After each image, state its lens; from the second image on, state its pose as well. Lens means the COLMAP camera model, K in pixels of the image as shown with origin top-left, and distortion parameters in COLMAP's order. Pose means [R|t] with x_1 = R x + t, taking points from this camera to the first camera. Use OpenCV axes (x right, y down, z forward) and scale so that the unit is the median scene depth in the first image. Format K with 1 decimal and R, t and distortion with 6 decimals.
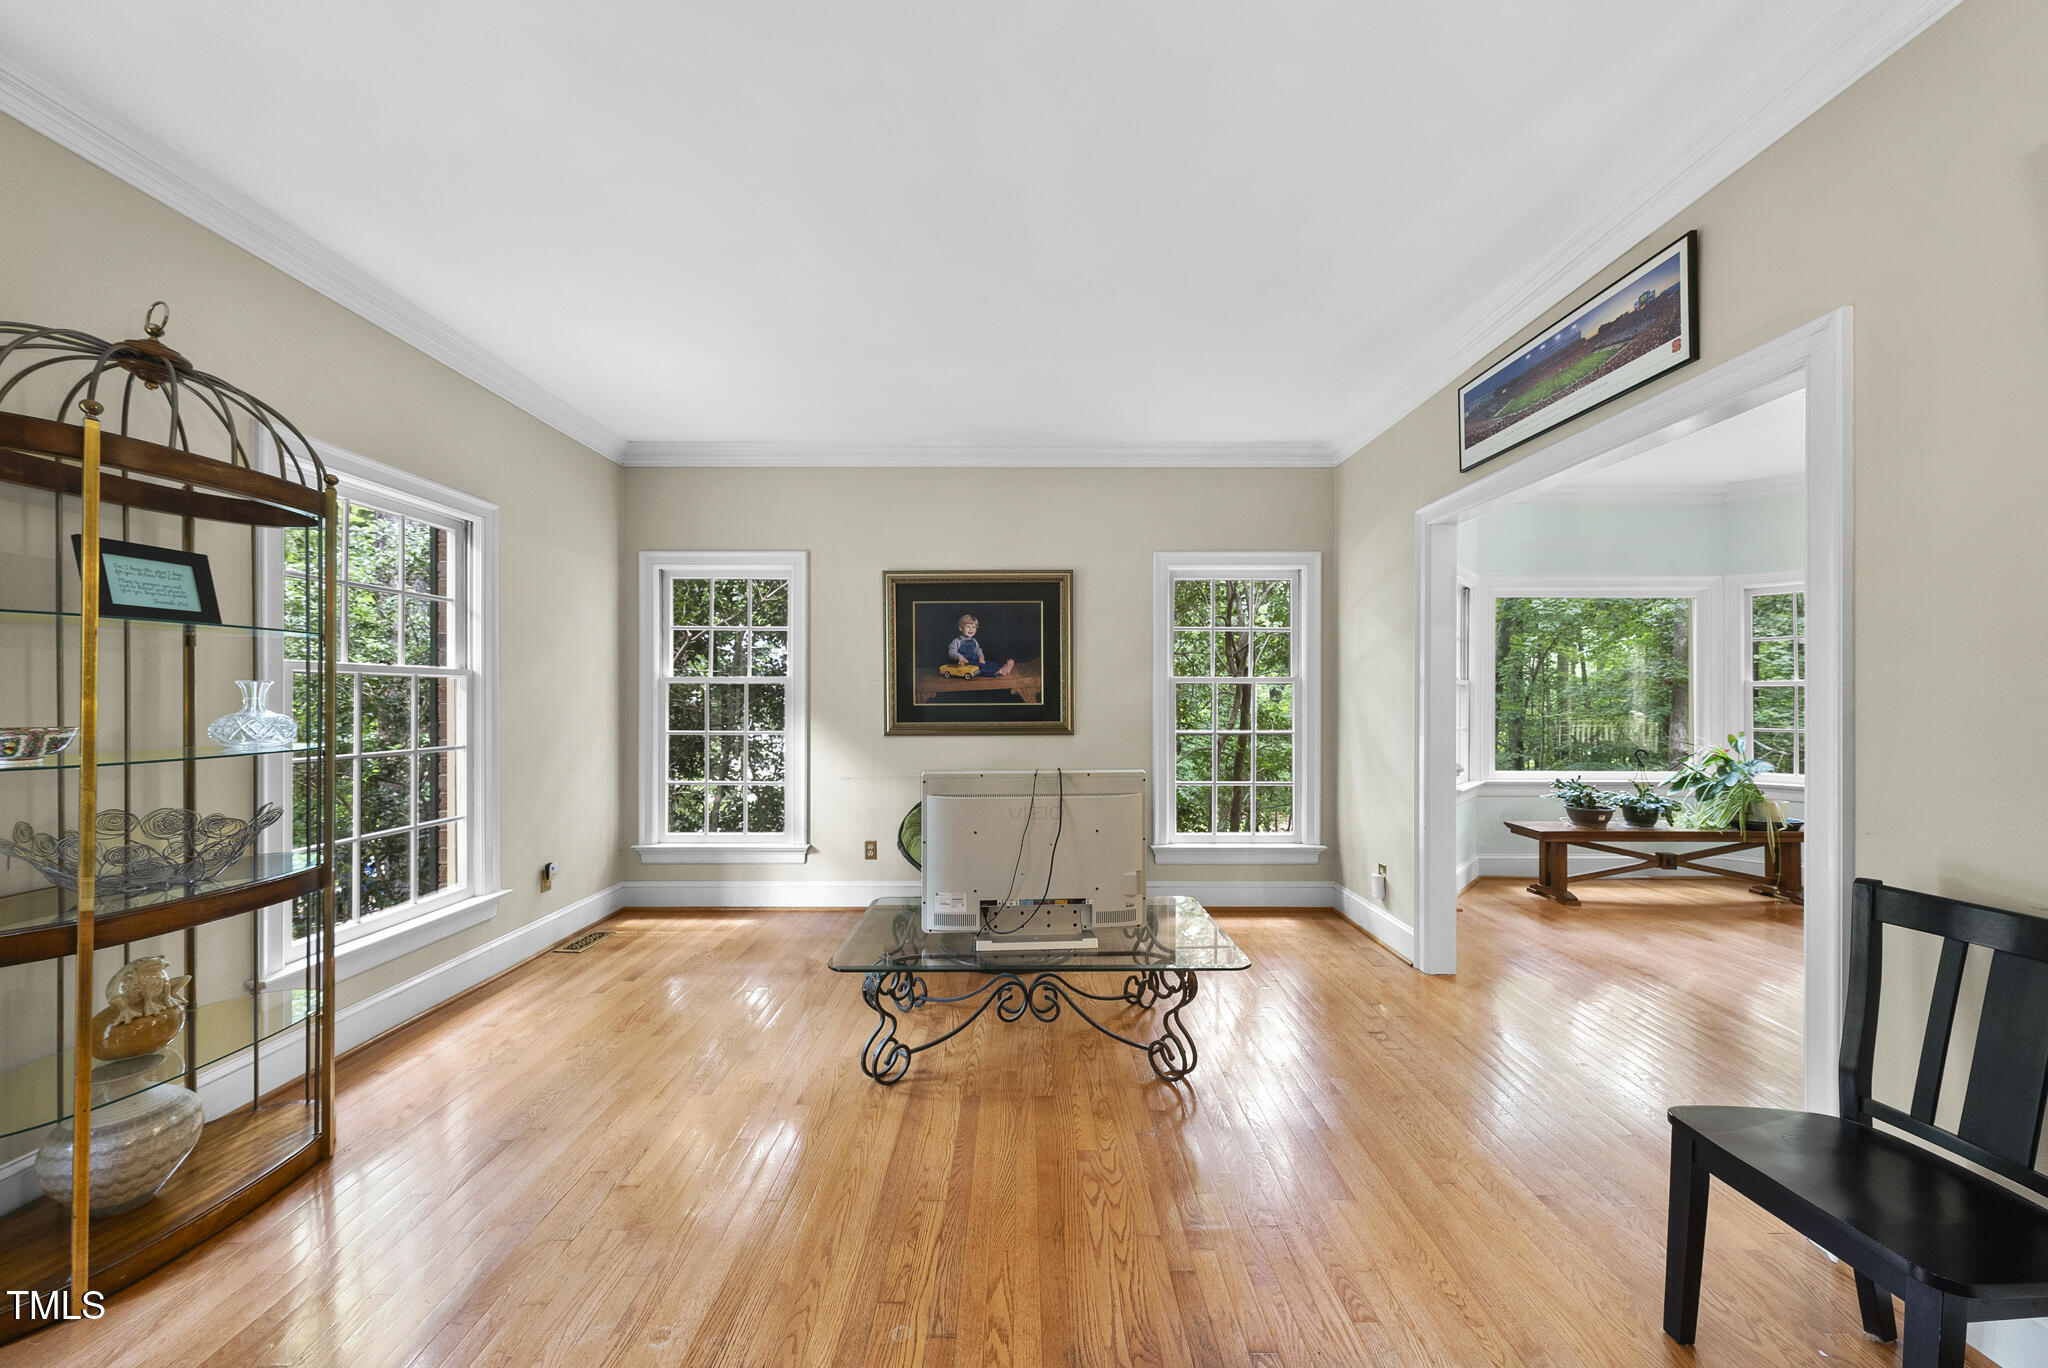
lens RADIAL K [[707.3, 0, 1032.3], [0, 707.3, 701.1], [0, 0, 1]] dist [-0.007808, -0.000105]
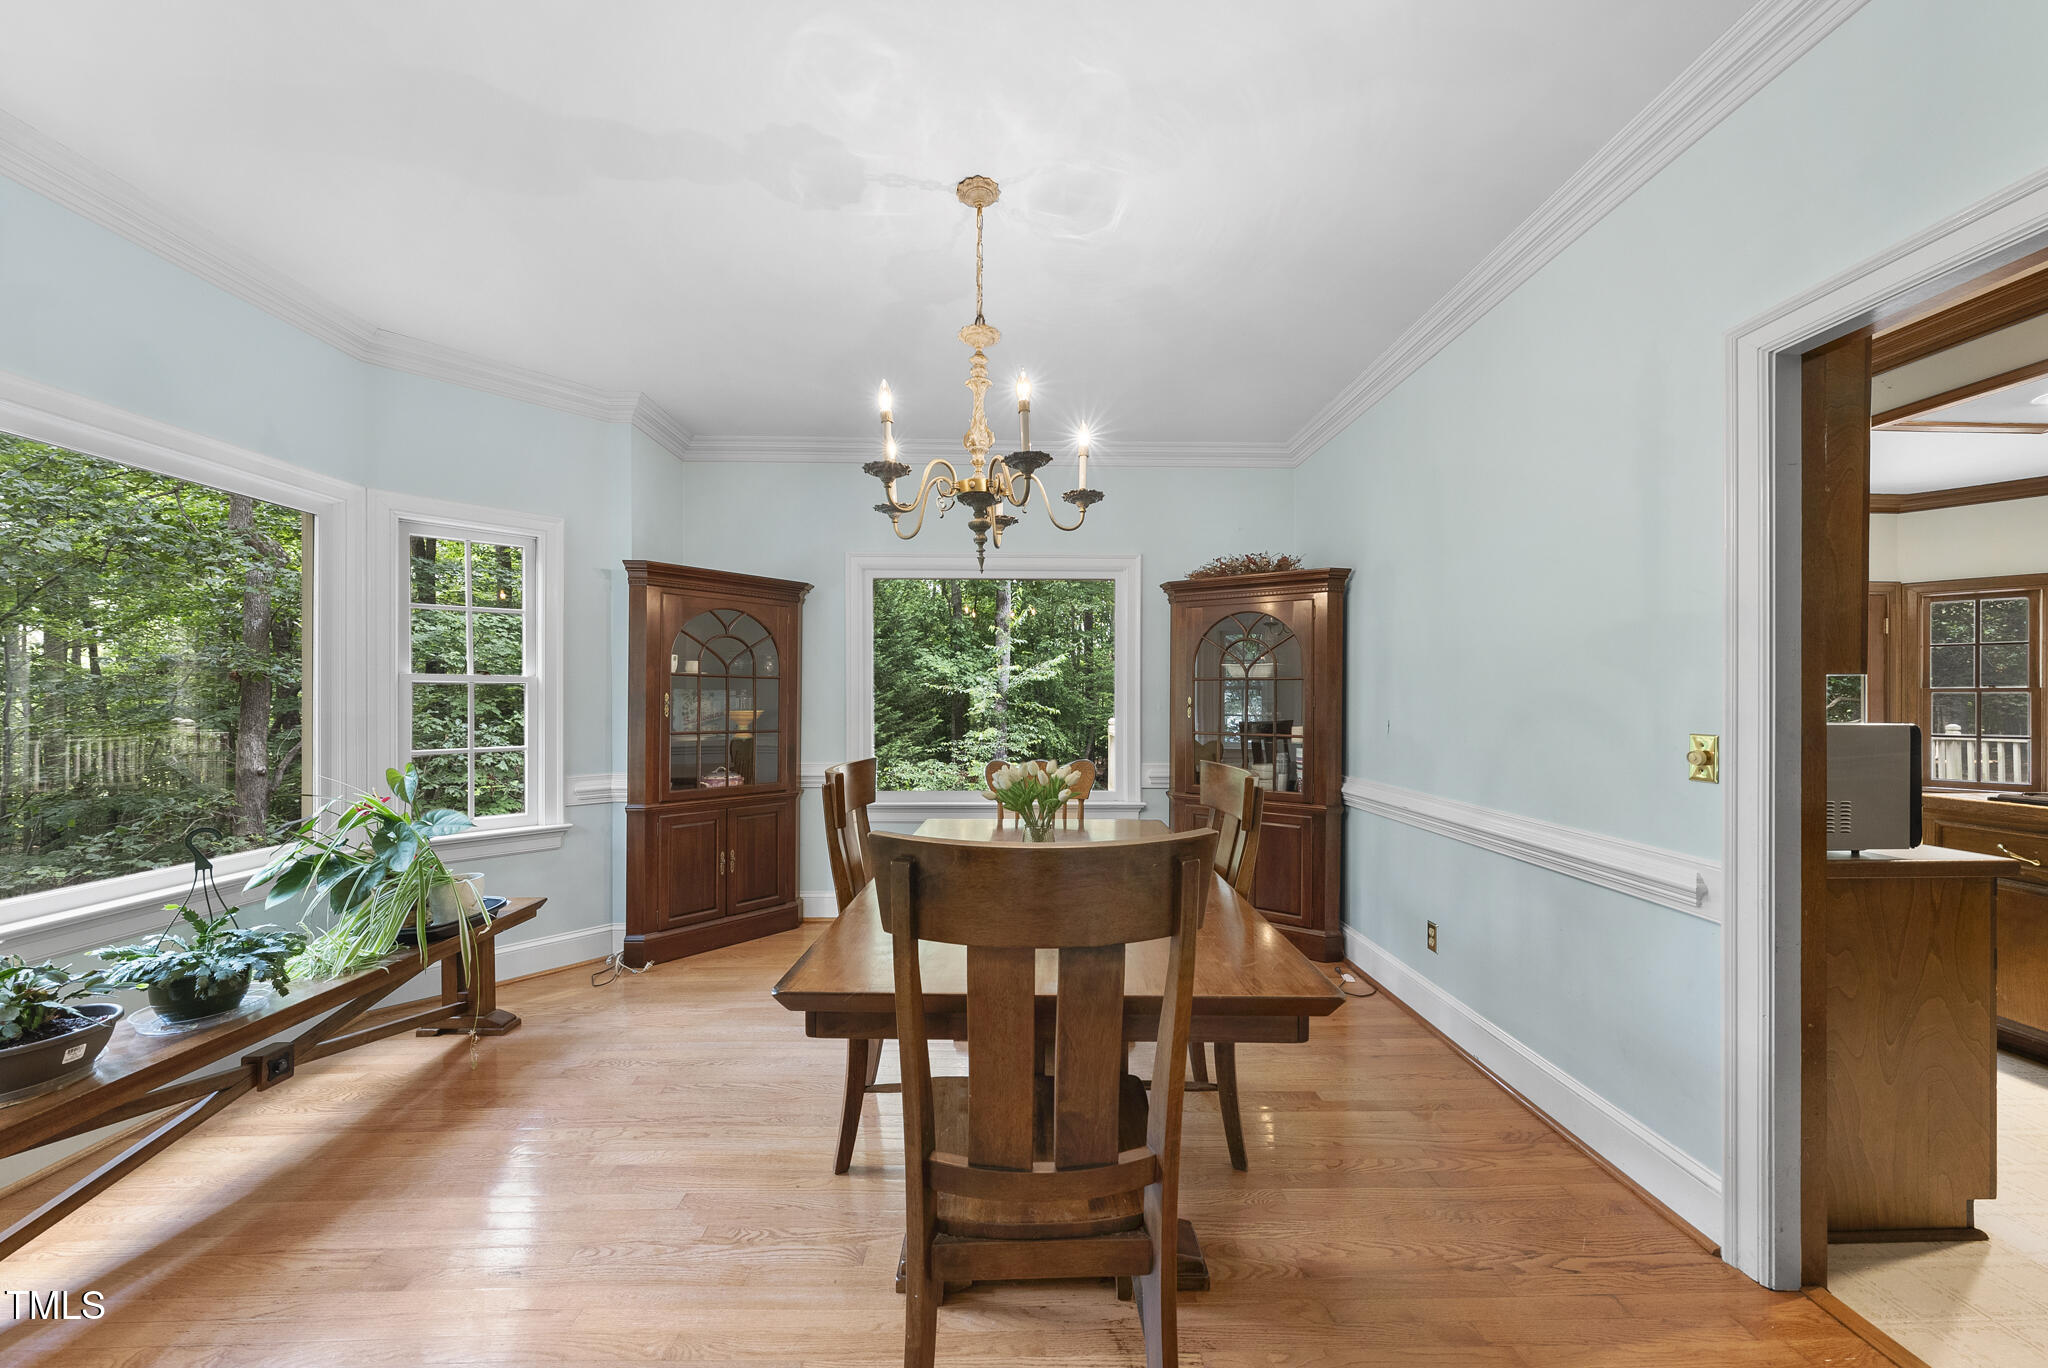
lens RADIAL K [[707.3, 0, 1026.8], [0, 707.3, 702.3], [0, 0, 1]] dist [-0.007808, -0.000105]
pose [[-0.019083, 0.001388, 0.999817, 0.444544], [-0.001999, 0.999997, -0.001427, -0.004583], [-0.999816, -0.002025, -0.019080, 0.522525]]
